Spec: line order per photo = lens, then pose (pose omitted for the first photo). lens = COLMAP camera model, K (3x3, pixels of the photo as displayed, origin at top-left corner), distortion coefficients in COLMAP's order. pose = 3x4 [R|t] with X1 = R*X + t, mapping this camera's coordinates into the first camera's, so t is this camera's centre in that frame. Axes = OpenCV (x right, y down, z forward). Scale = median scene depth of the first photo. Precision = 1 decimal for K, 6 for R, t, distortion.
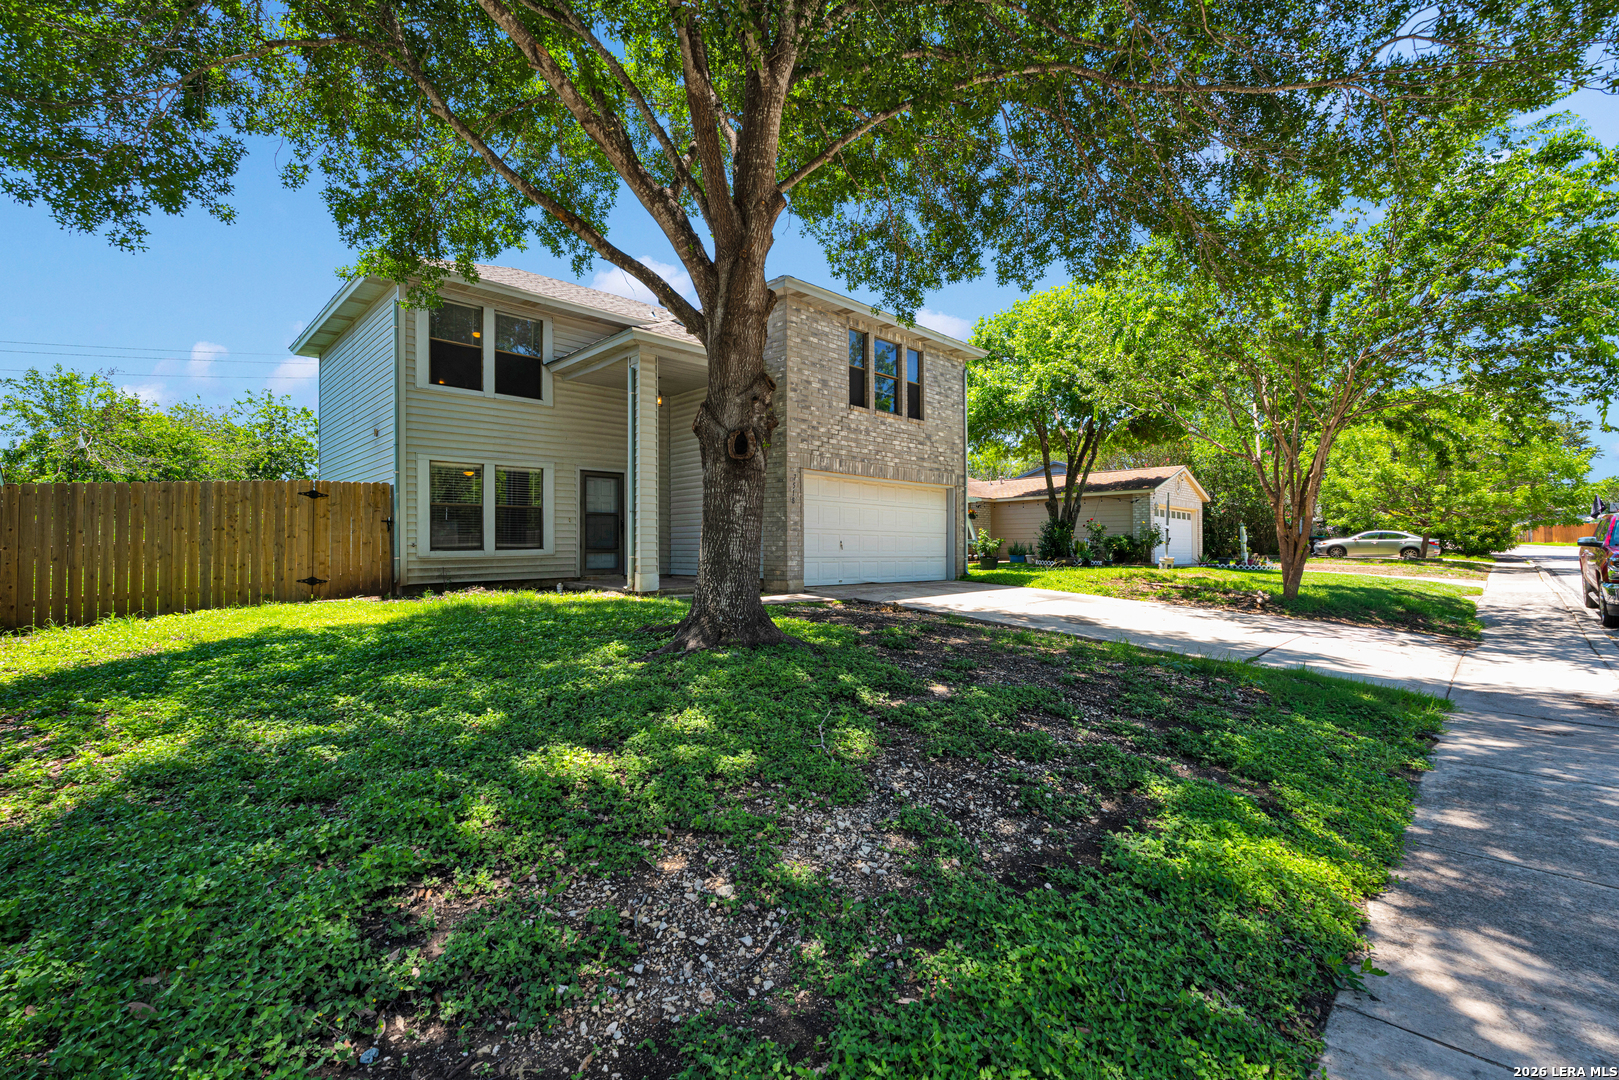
lens RADIAL K [[712.3, 0, 800.4], [0, 712.3, 542.5], [0, 0, 1]] dist [-0.009894, 0.000502]
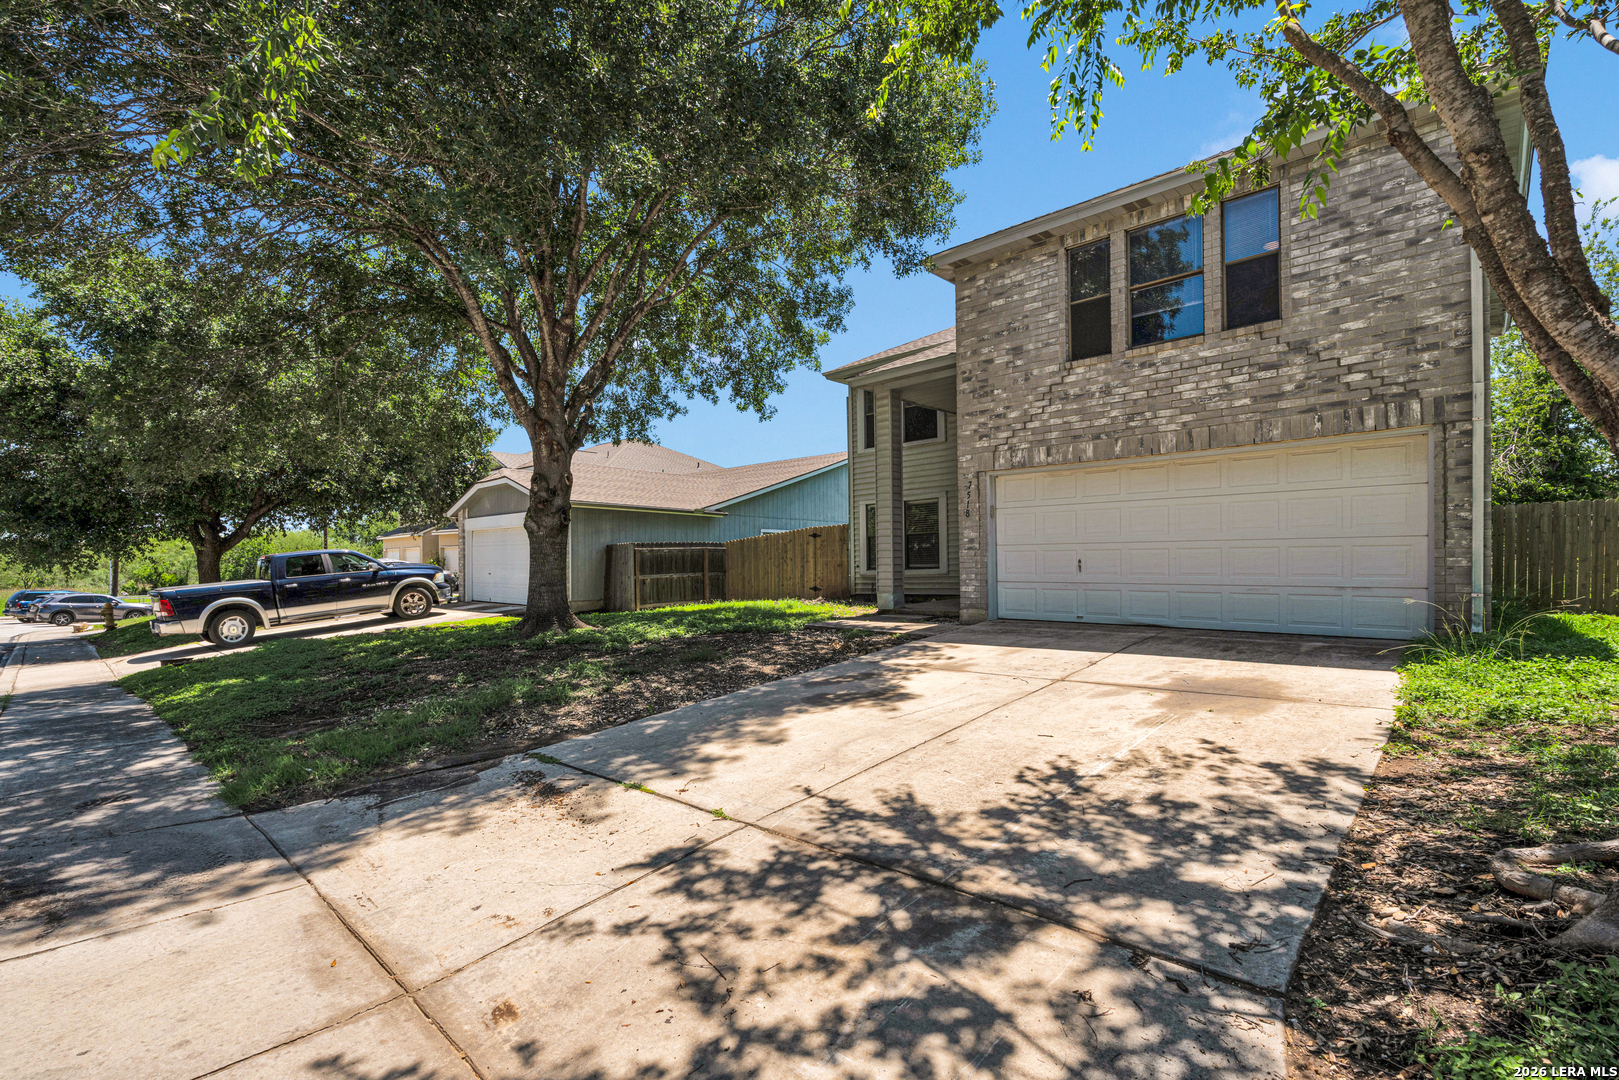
lens RADIAL K [[723.9, 0, 793.0], [0, 723.9, 568.4], [0, 0, 1]] dist [-0.003349, 0.000215]
pose [[0.021812, 0.008017, -0.999730, 0.787404], [0.021584, 0.999731, 0.008488, -0.005810], [0.999529, -0.021763, 0.021633, 0.734459]]
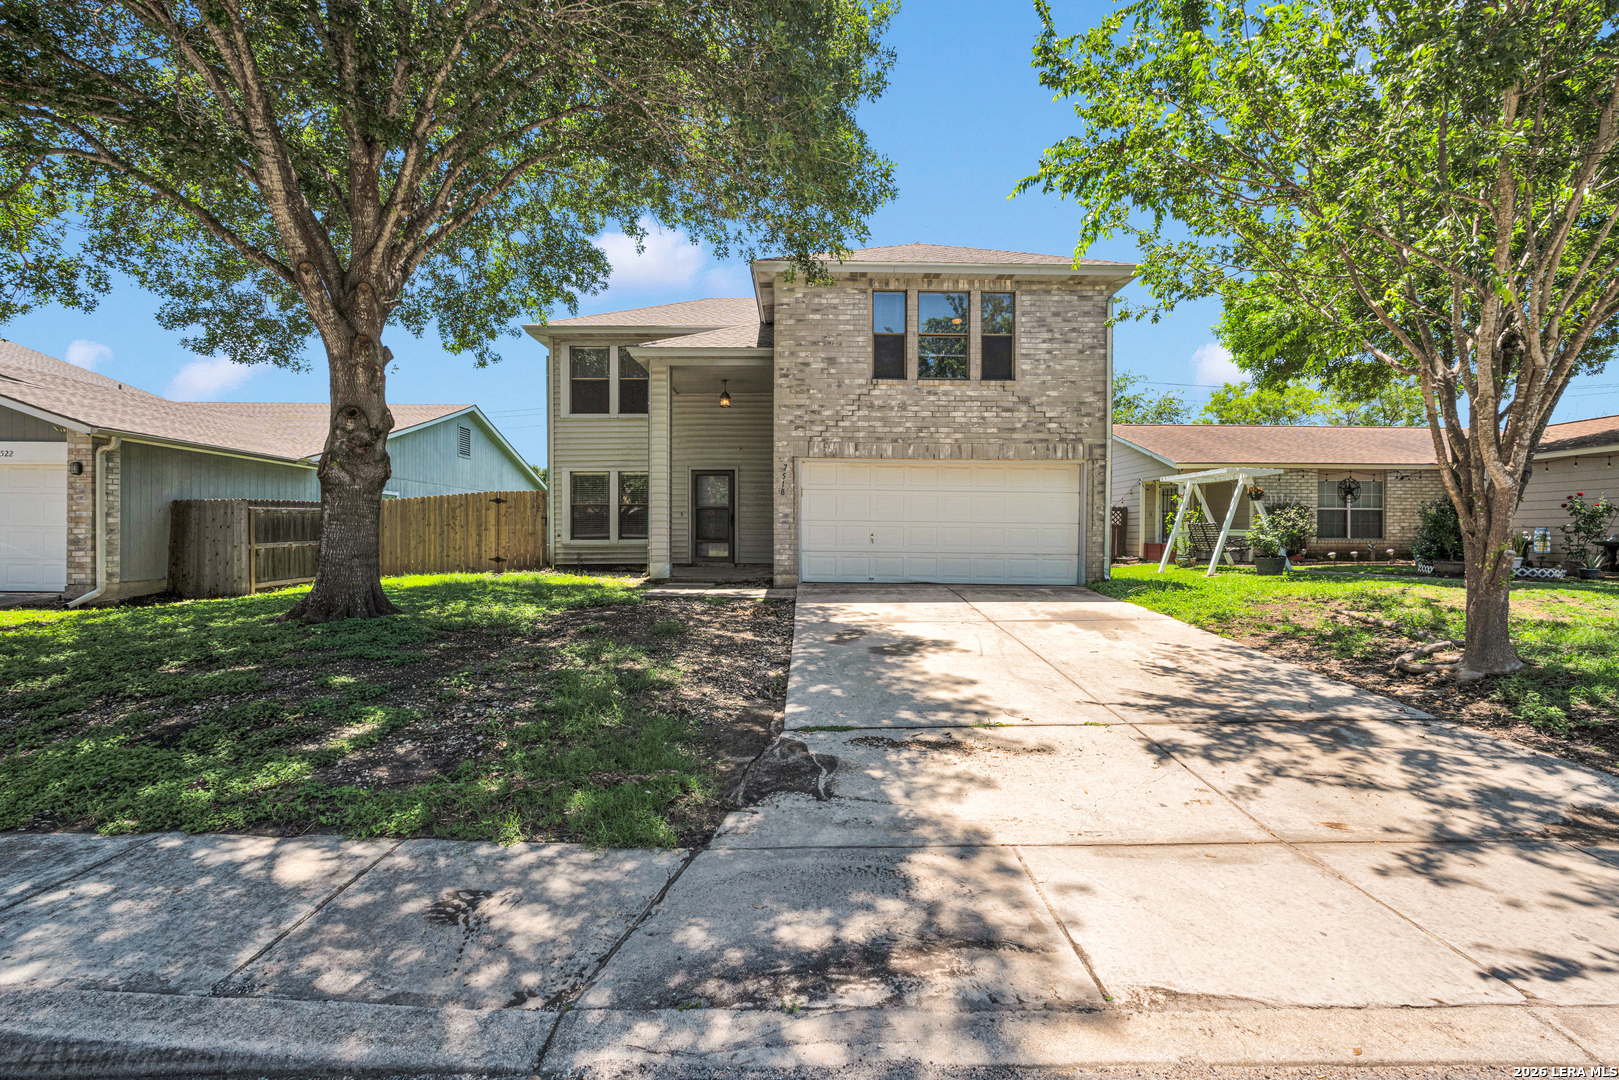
lens RADIAL K [[712.3, 0, 800.4], [0, 712.3, 542.5], [0, 0, 1]] dist [-0.009894, 0.000502]
pose [[0.707524, 0.016148, -0.706505, 0.648527], [-0.000197, 0.999743, 0.022654, -0.011848], [0.706689, -0.015889, 0.707346, 0.319282]]
